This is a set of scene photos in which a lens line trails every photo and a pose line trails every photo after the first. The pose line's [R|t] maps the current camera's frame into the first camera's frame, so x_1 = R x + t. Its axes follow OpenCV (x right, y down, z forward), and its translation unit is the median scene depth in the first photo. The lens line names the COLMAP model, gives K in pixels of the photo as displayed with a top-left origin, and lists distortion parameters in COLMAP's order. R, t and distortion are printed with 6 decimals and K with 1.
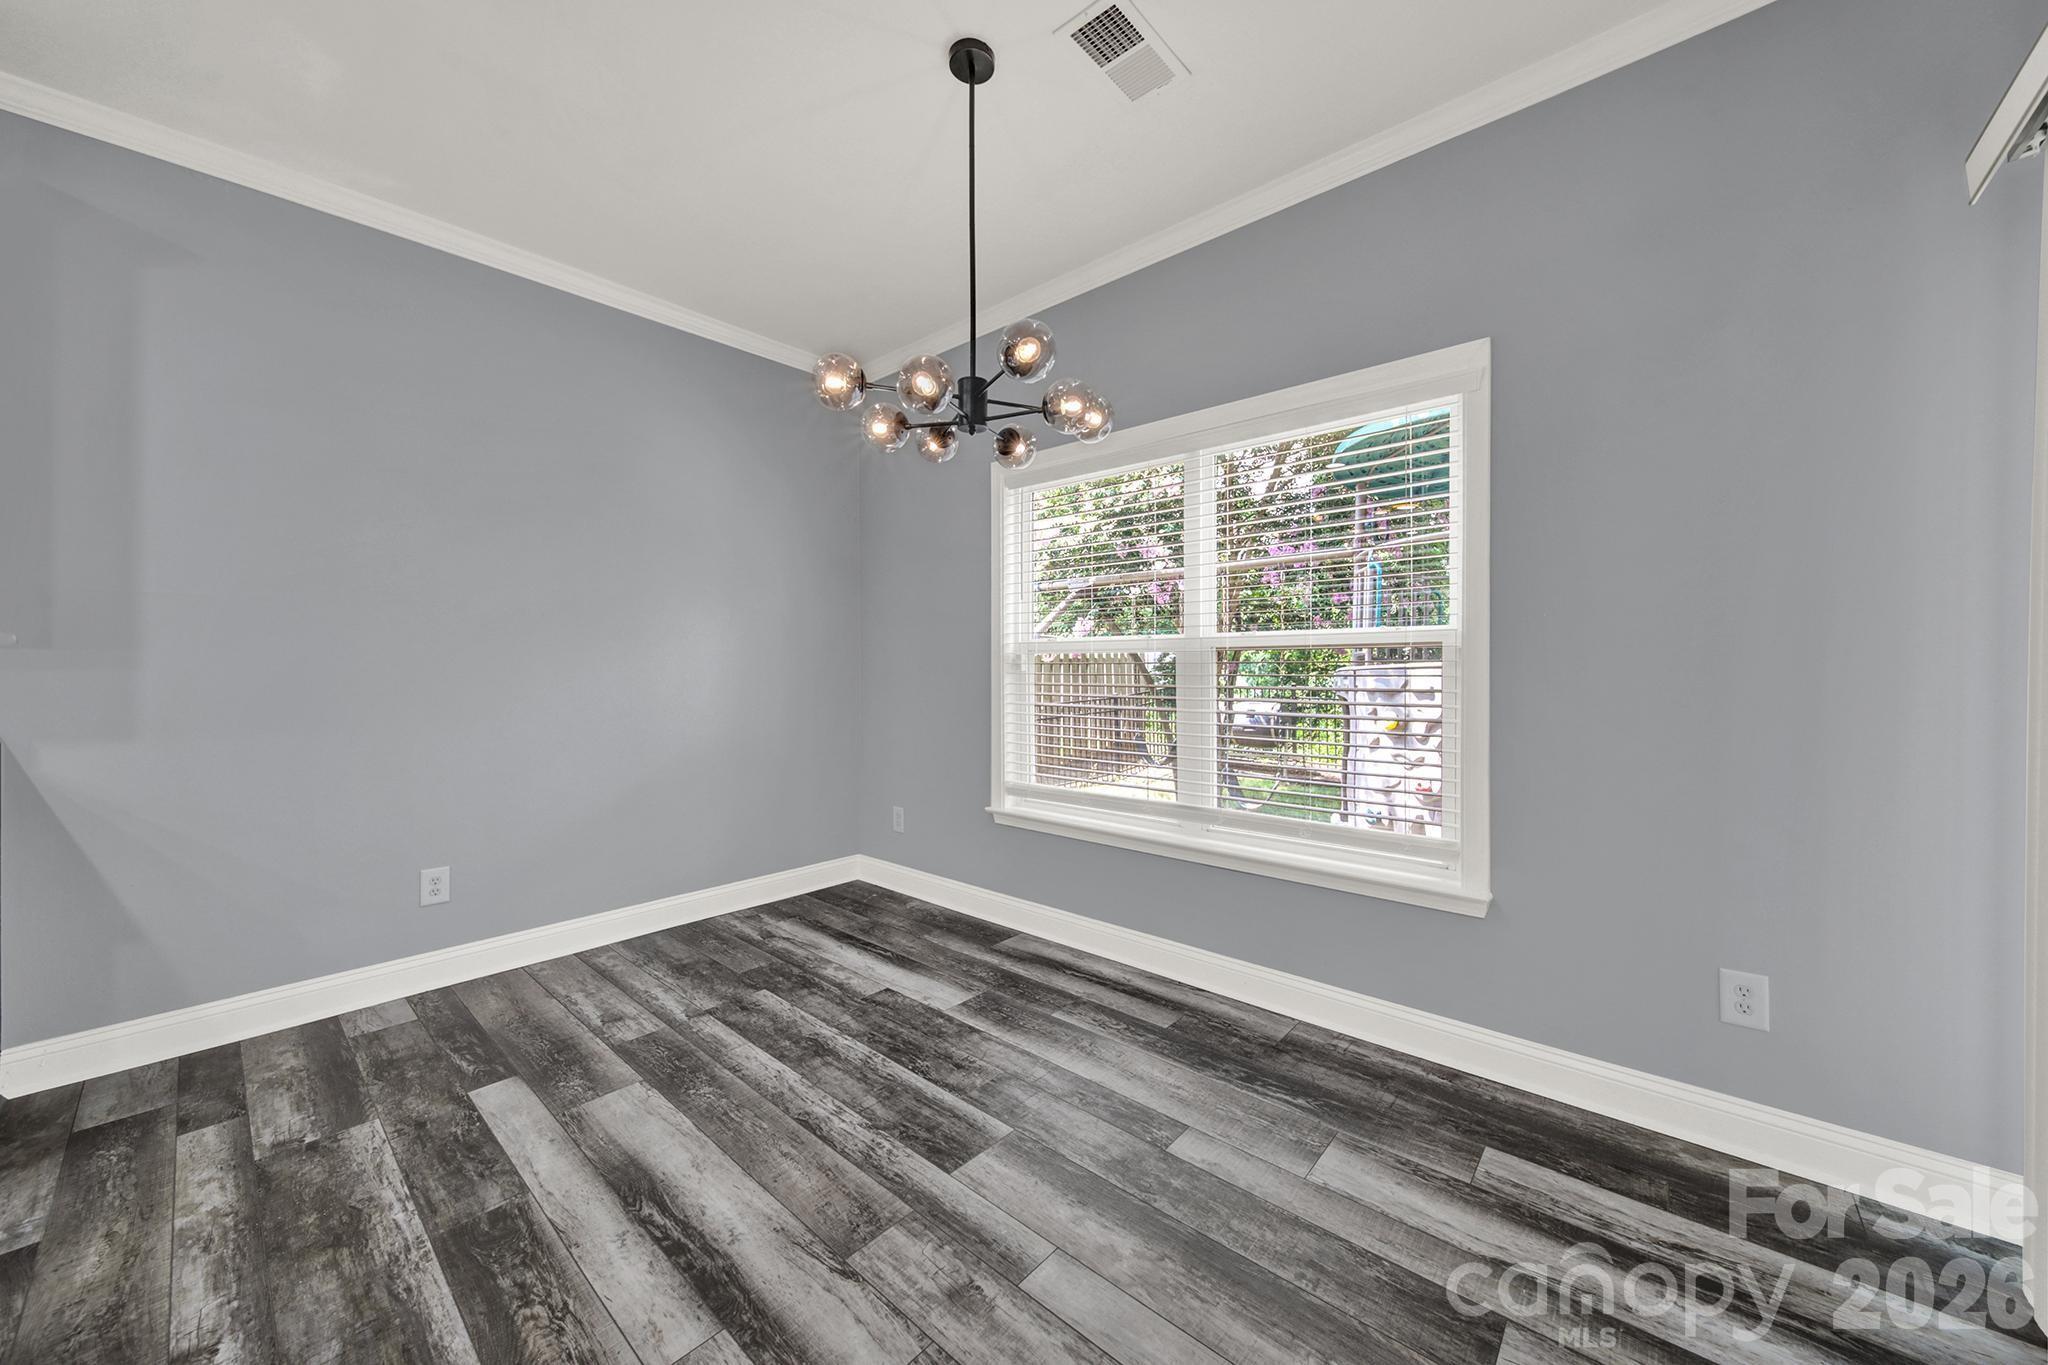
lens RADIAL K [[725.2, 0, 1037.2], [0, 725.2, 669.5], [0, 0, 1]] dist [0.001770, -0.001689]
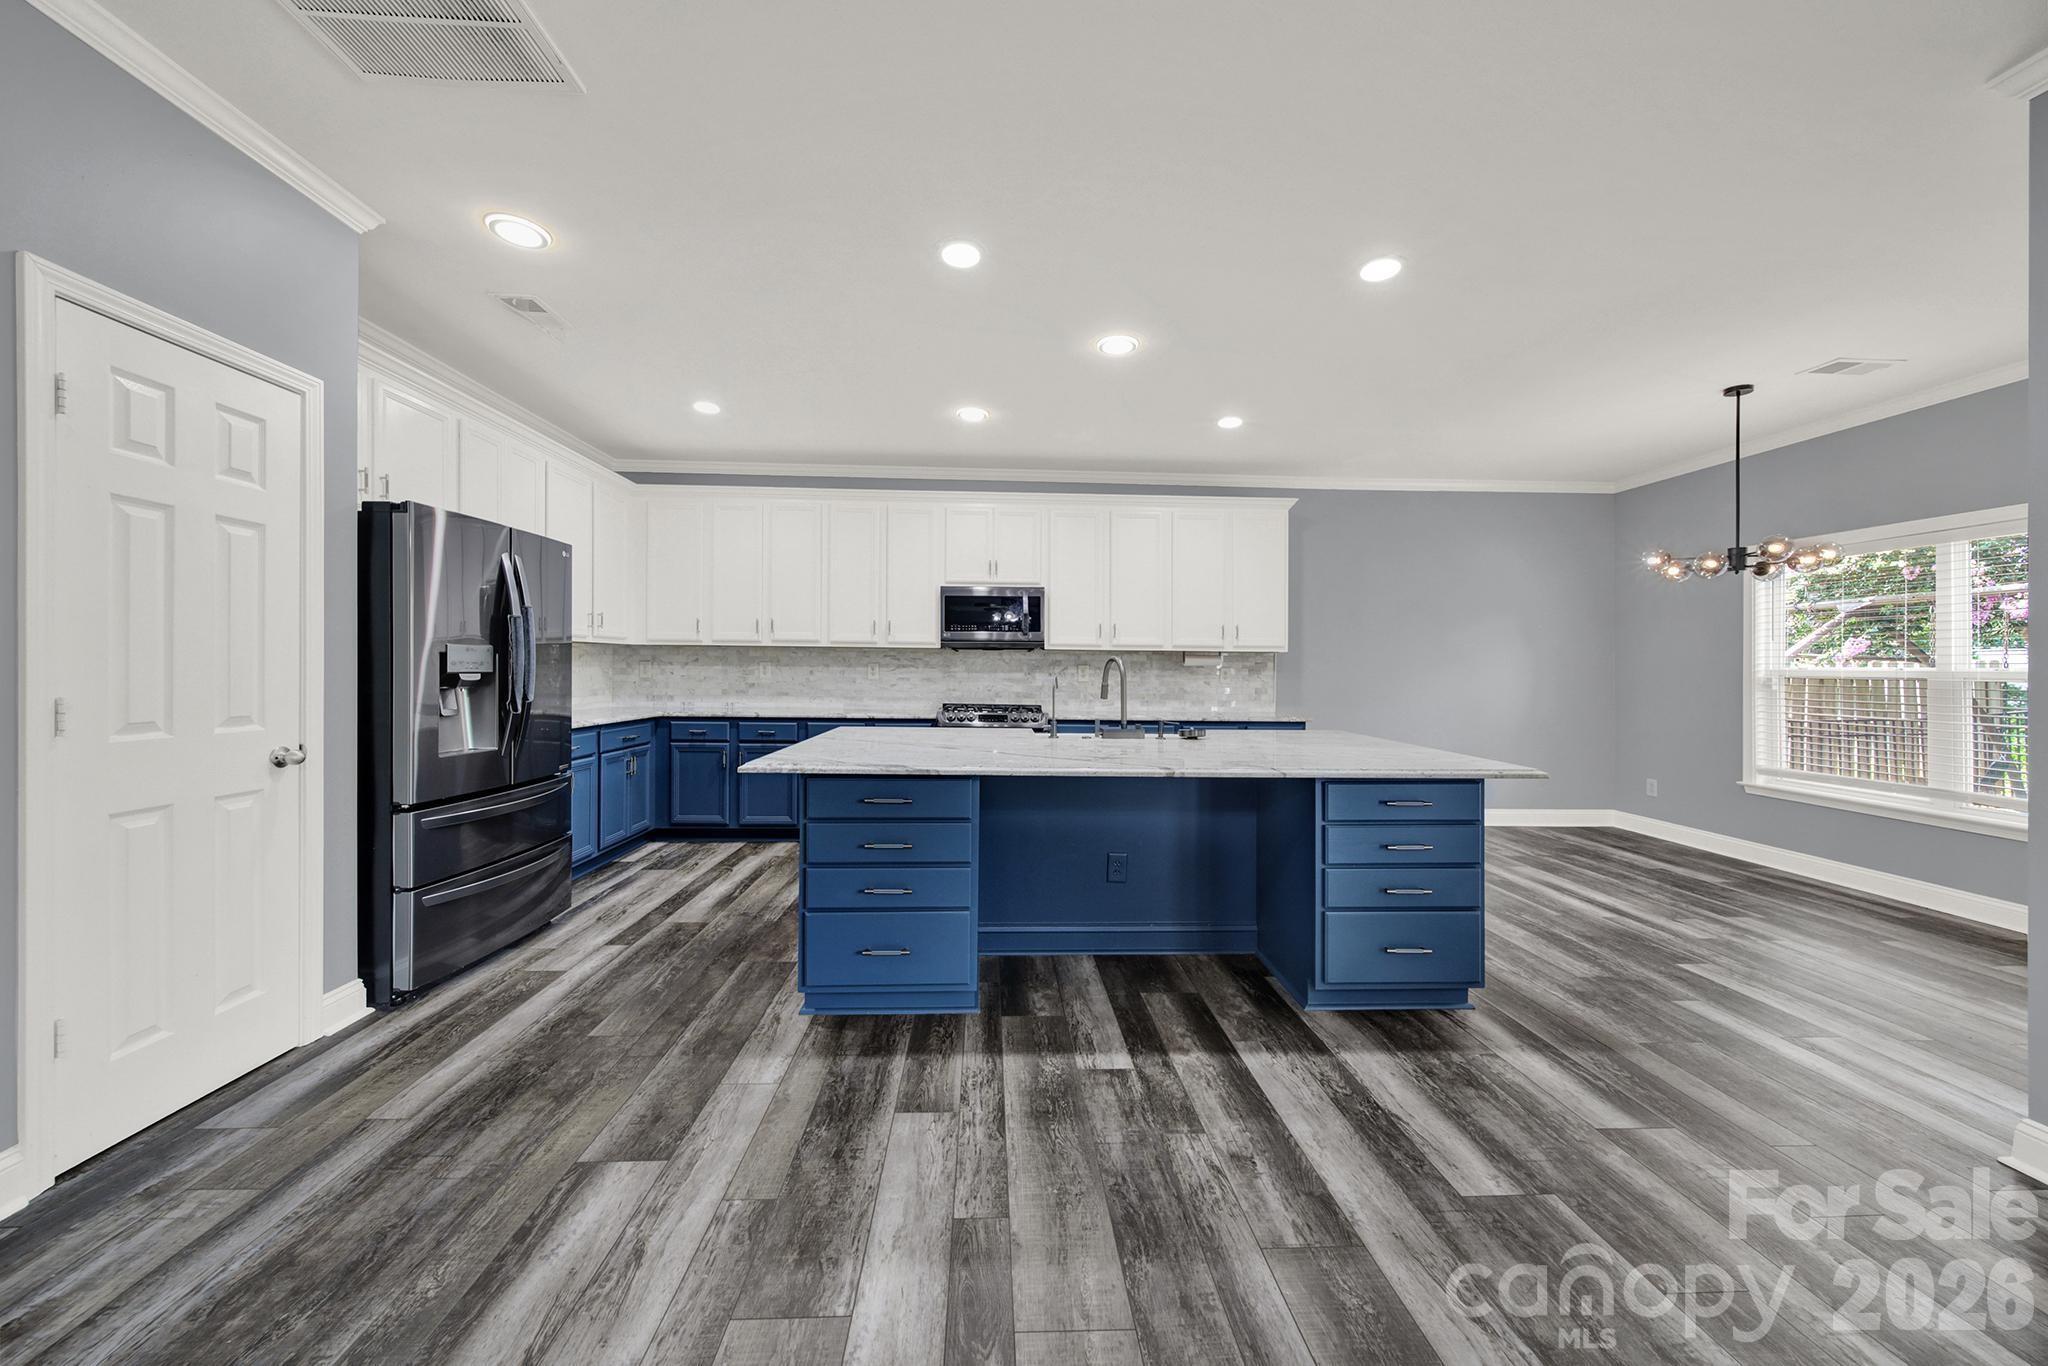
lens RADIAL K [[725.2, 0, 1020.1], [0, 725.2, 674.0], [0, 0, 1]] dist [0.001770, -0.001689]
pose [[0.676648, 0.005305, -0.736288, 0.026811], [-0.000739, 0.999978, 0.006525, -0.037286], [0.736307, -0.003871, 0.676637, -1.071573]]
